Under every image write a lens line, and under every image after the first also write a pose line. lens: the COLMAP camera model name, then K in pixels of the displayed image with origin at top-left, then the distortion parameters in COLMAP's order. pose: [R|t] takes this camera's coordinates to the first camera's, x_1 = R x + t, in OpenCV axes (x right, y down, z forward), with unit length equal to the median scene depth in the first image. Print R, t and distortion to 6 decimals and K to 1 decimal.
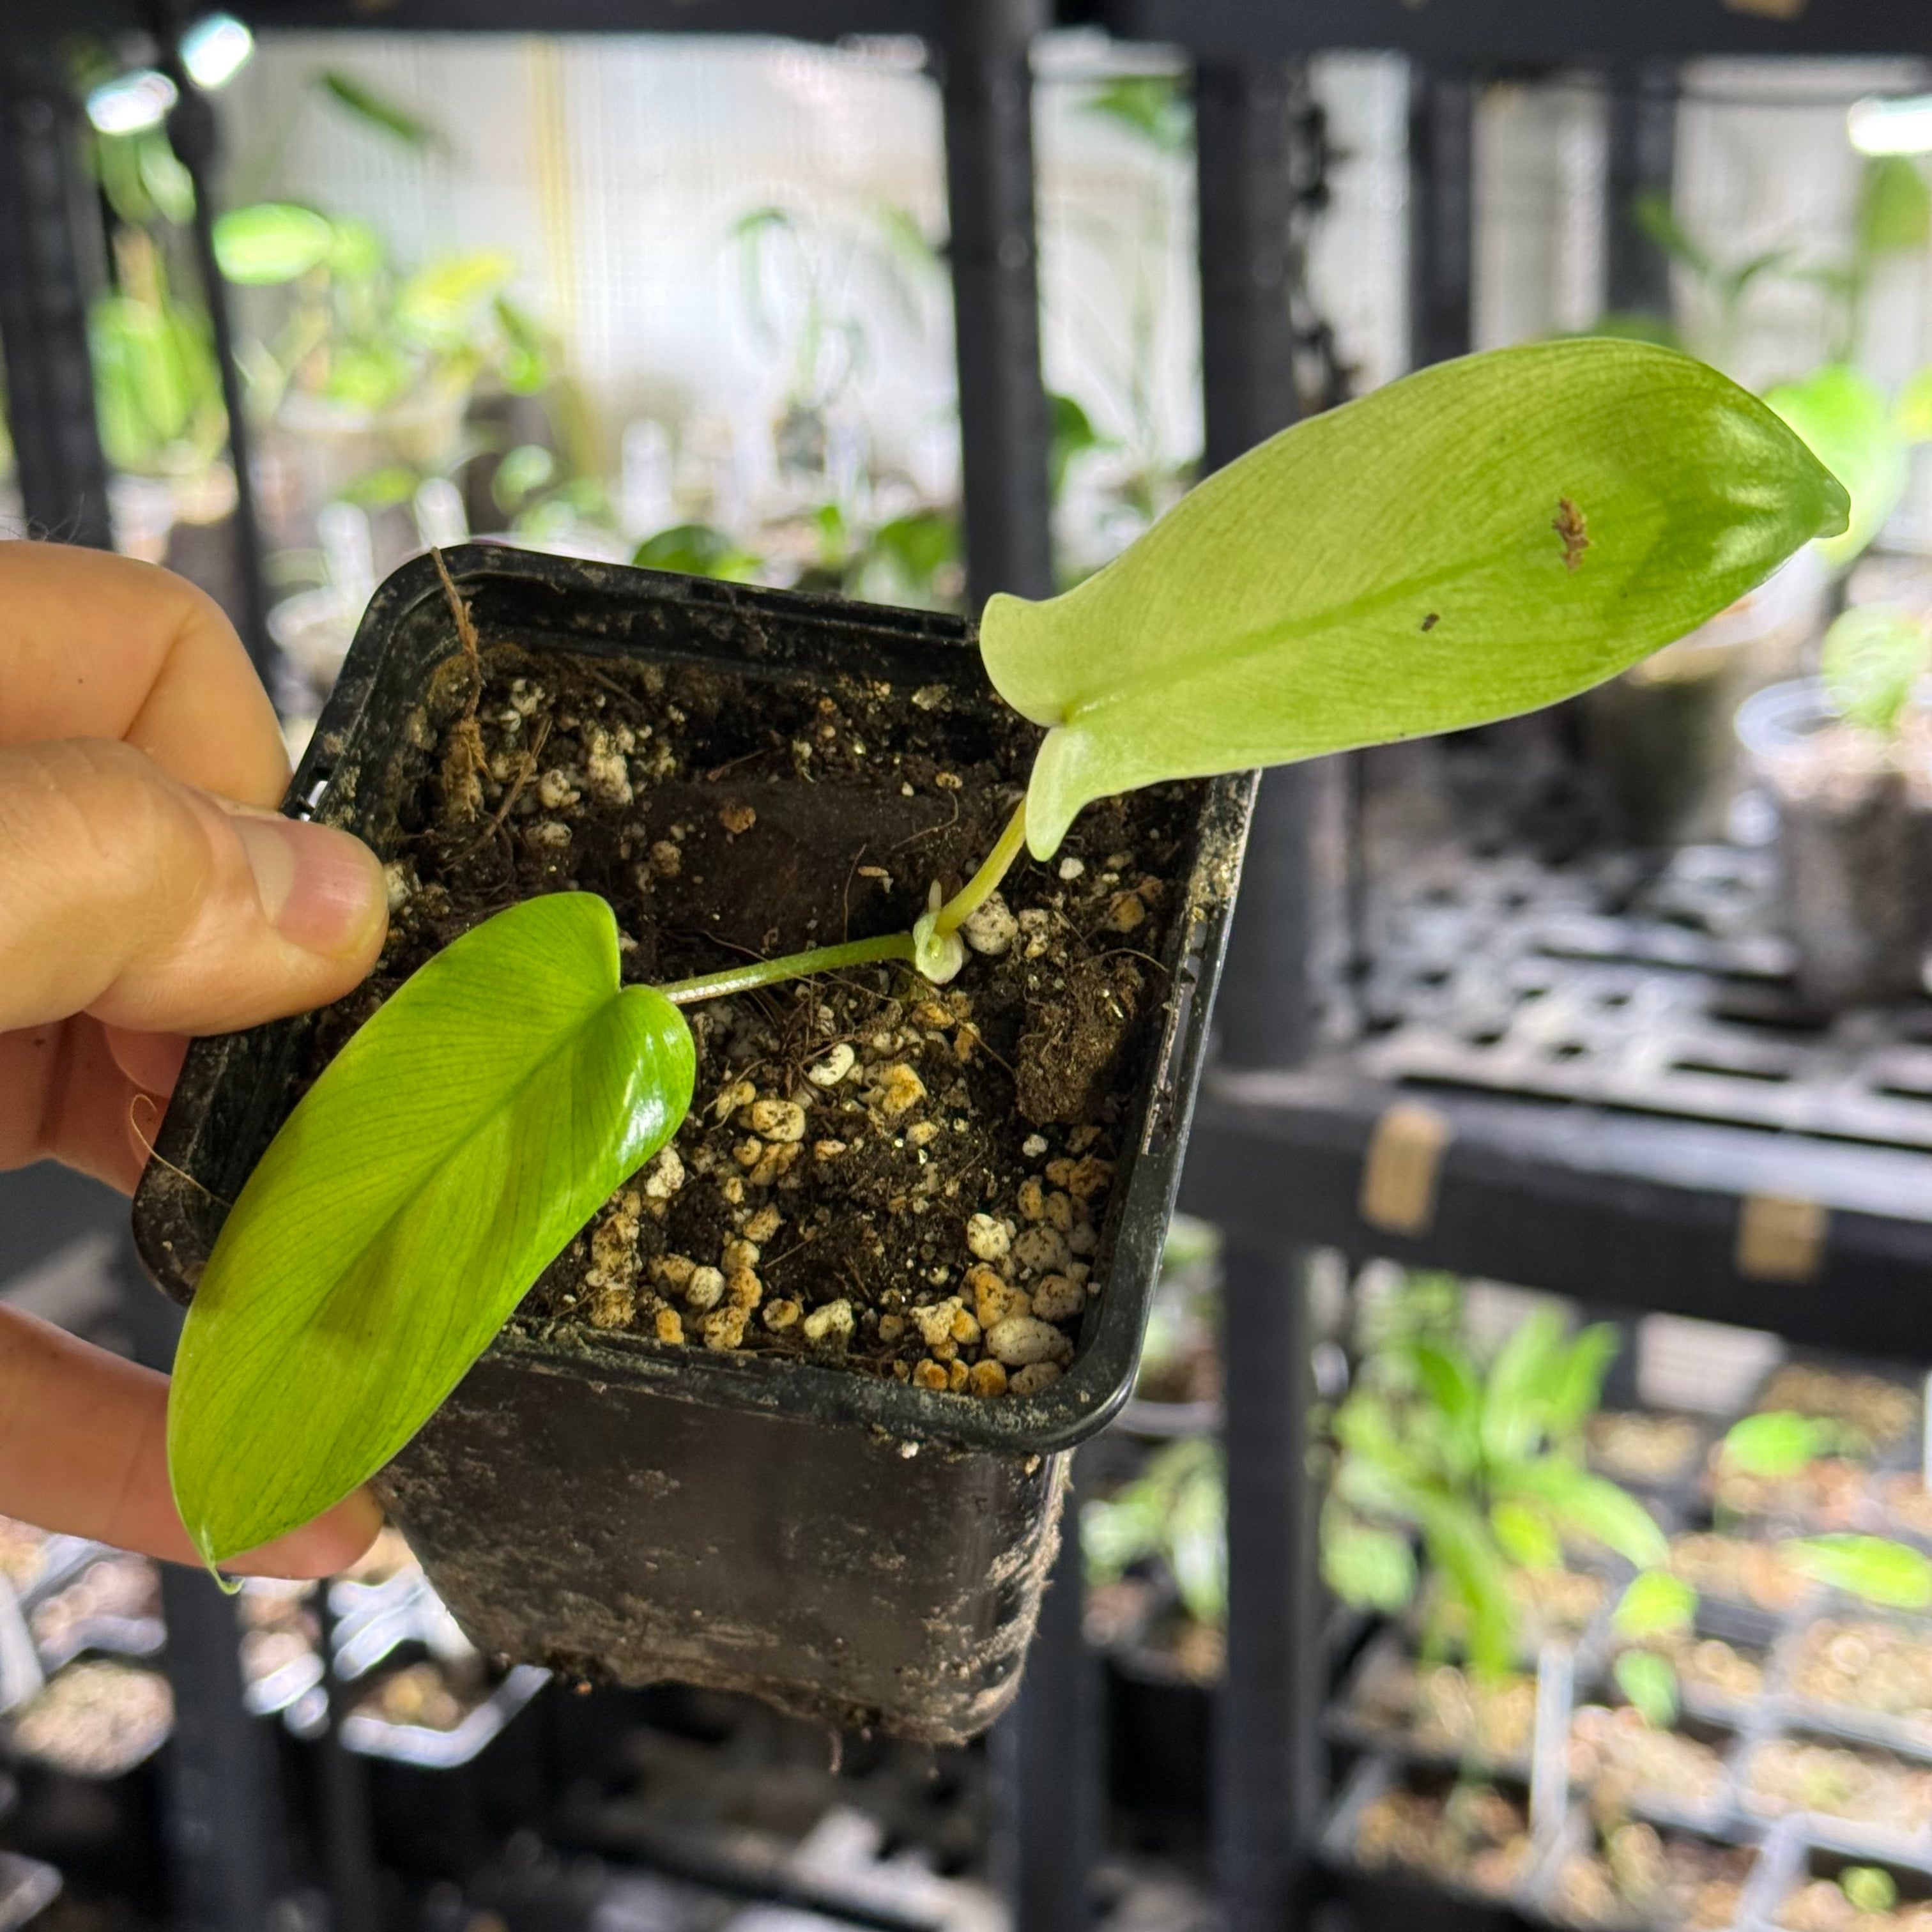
lens RADIAL K [[3775.4, 0, 977.9], [0, 3775.4, 967.6], [0, 0, 1]] dist [0.148166, 0.000000]
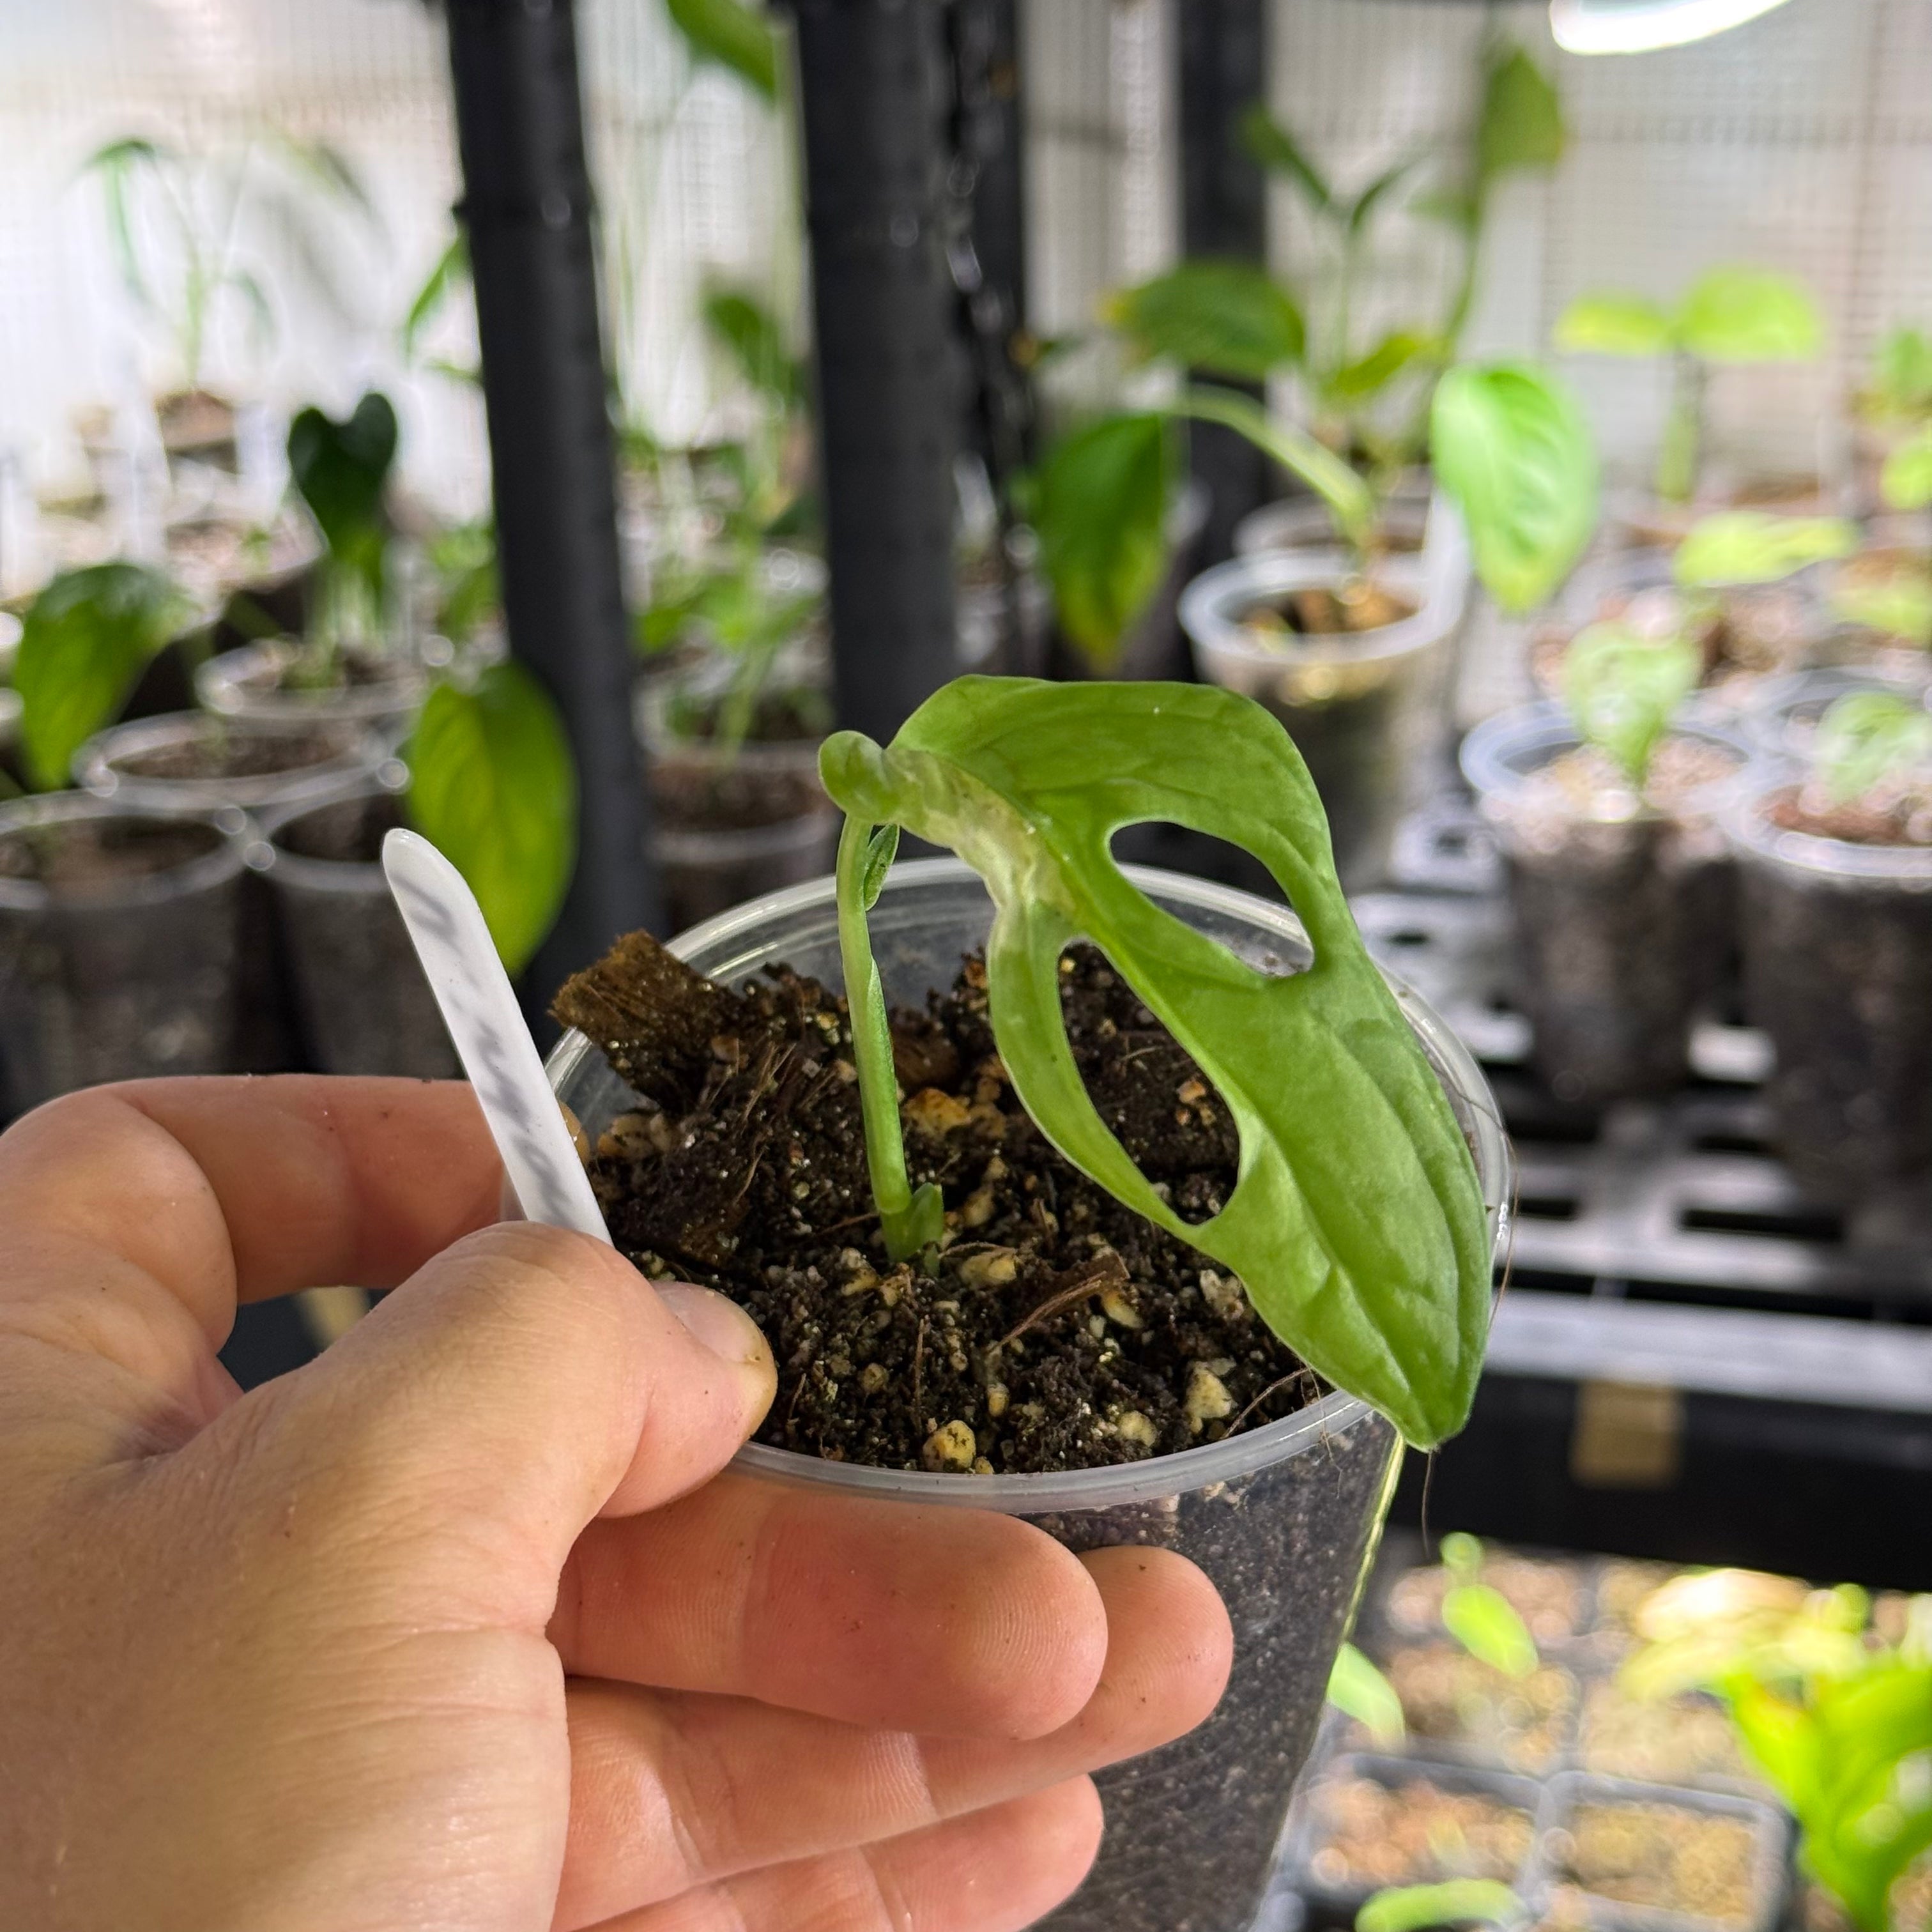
lens RADIAL K [[3775.4, 0, 968.8], [0, 3775.4, 966.1], [0, 0, 1]] dist [0.148166, 0.000000]
pose [[0.980523, -0.064679, 0.185449, -0.052273], [0.059891, 0.997714, 0.031307, -0.048405], [-0.187050, -0.019591, 0.982155, 0.202720]]
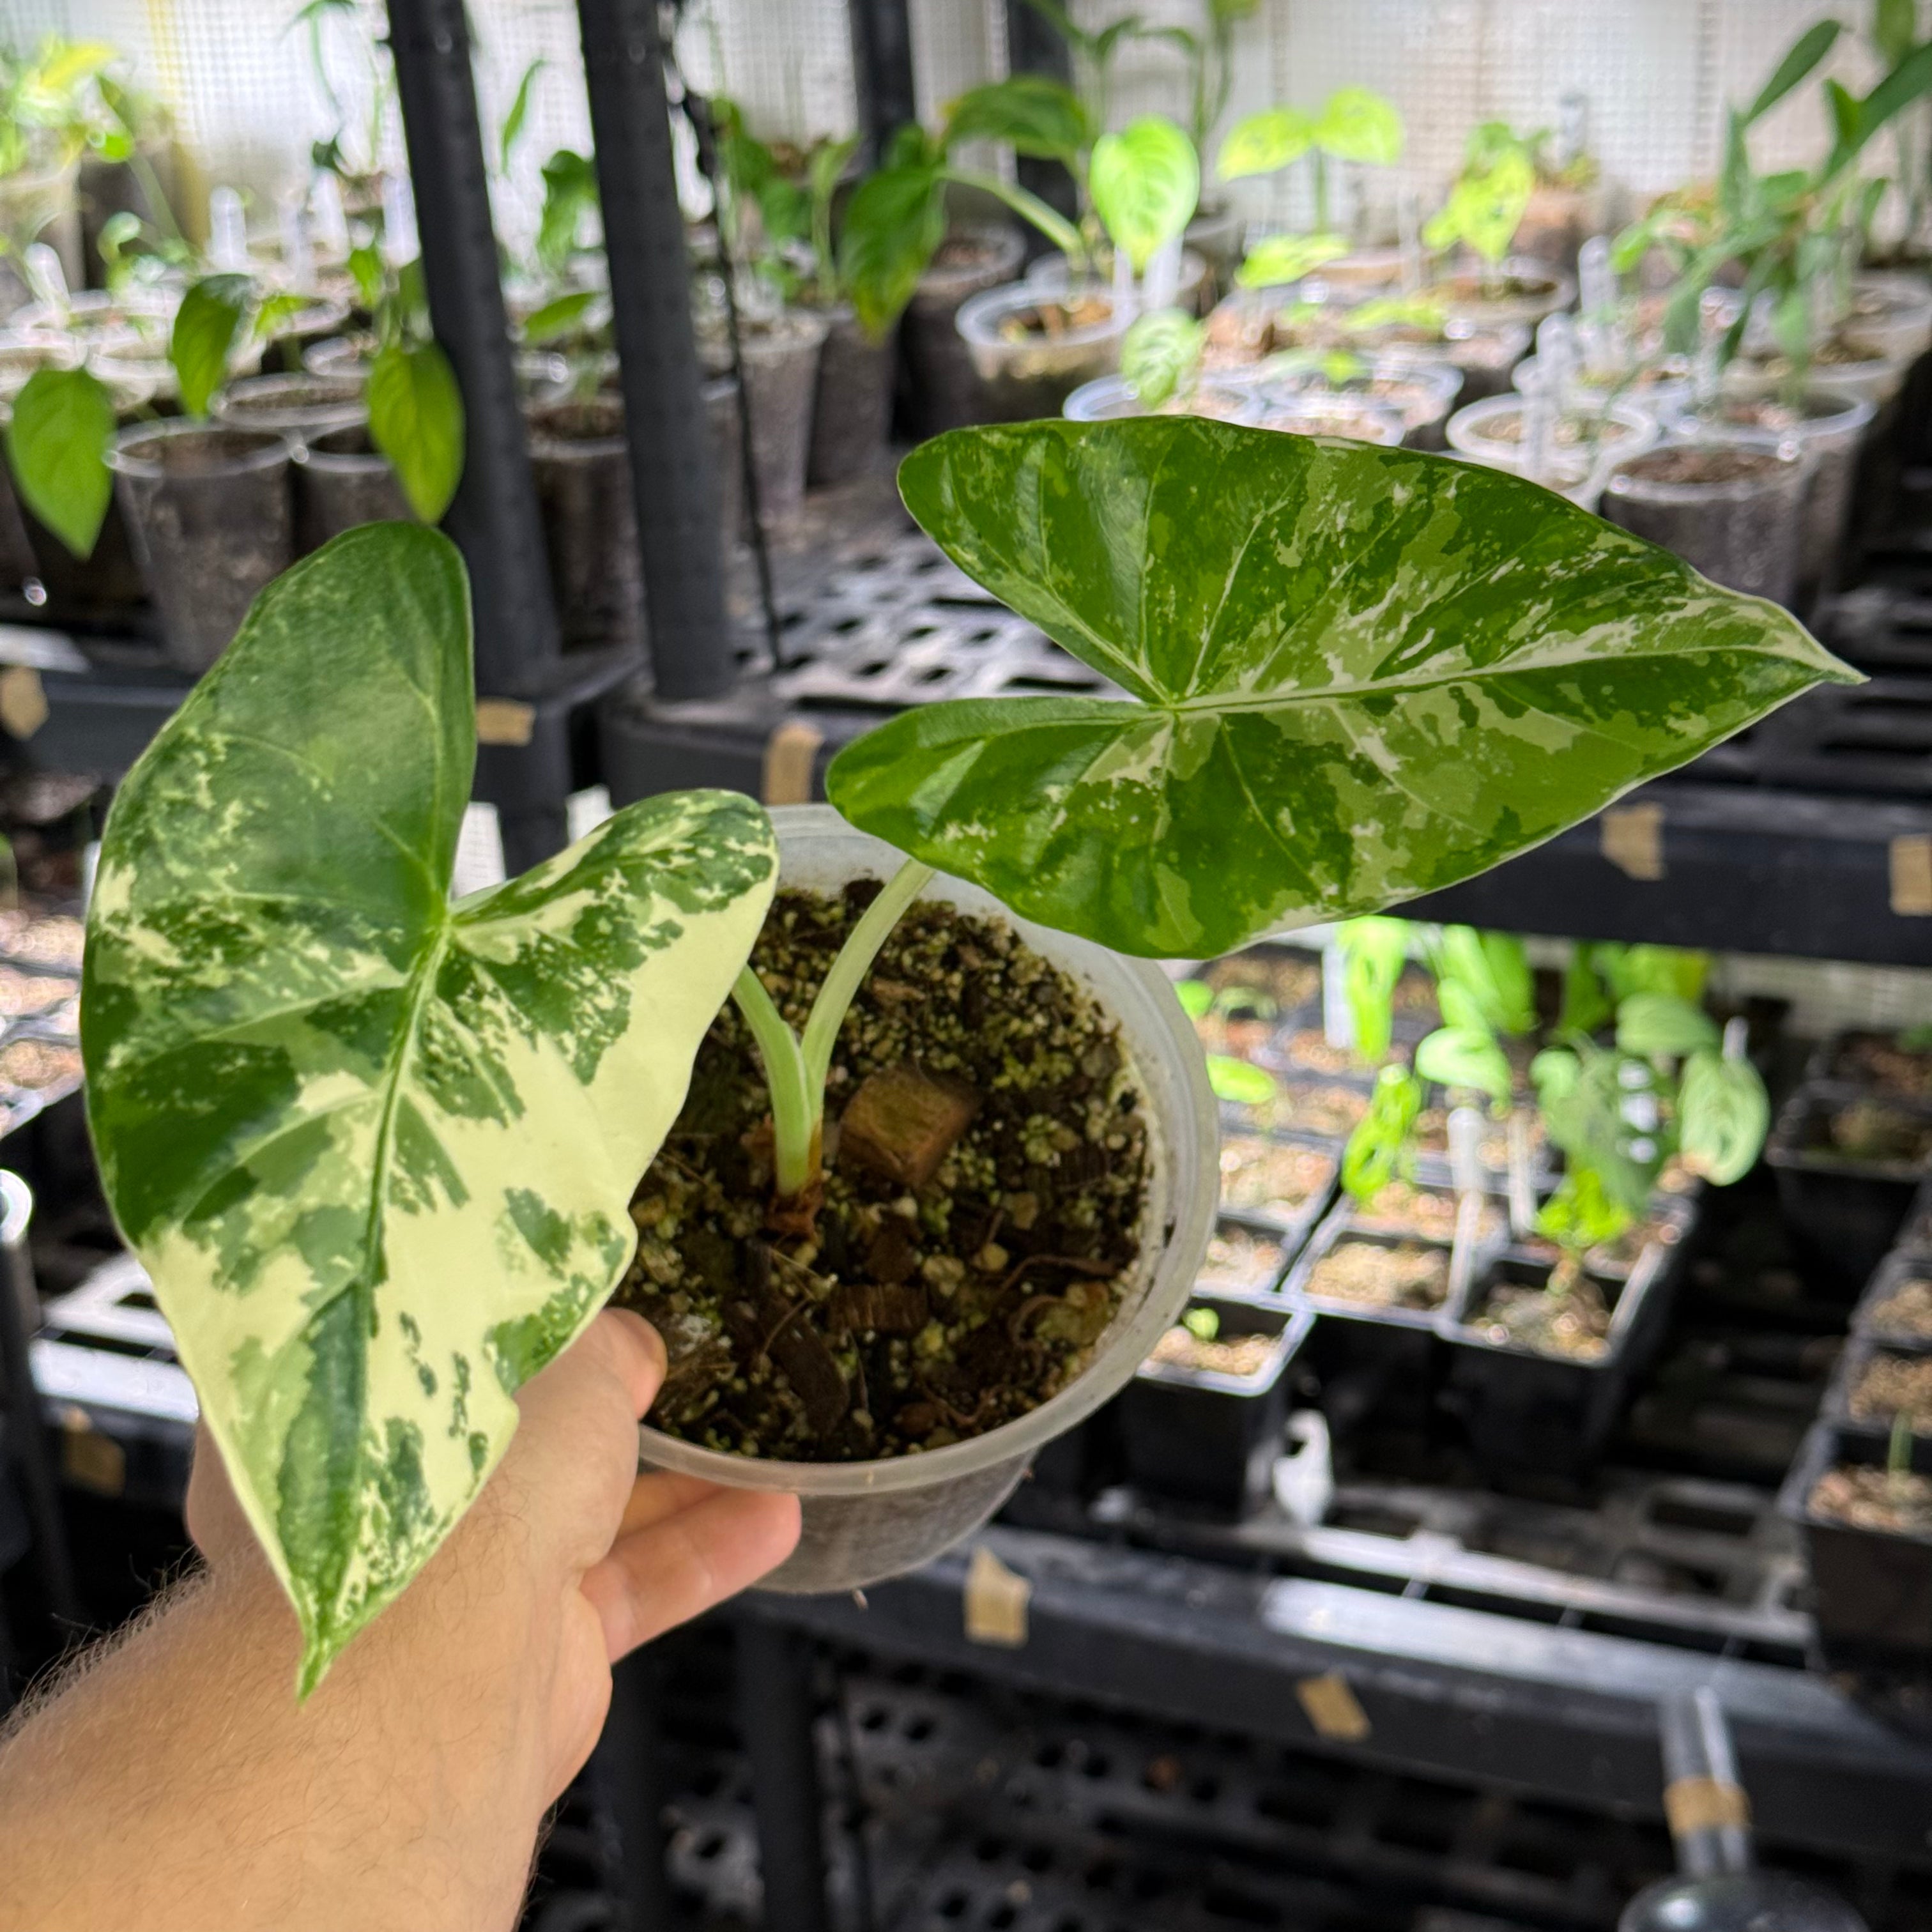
lens RADIAL K [[3775.4, 0, 946.9], [0, 3775.4, 962.6], [0, 0, 1]] dist [0.148166, 0.000000]
pose [[0.998831, -0.040813, 0.025895, 0.110882], [0.039046, 0.997093, 0.065436, 0.031646], [-0.028490, -0.064348, 0.997521, -0.232507]]
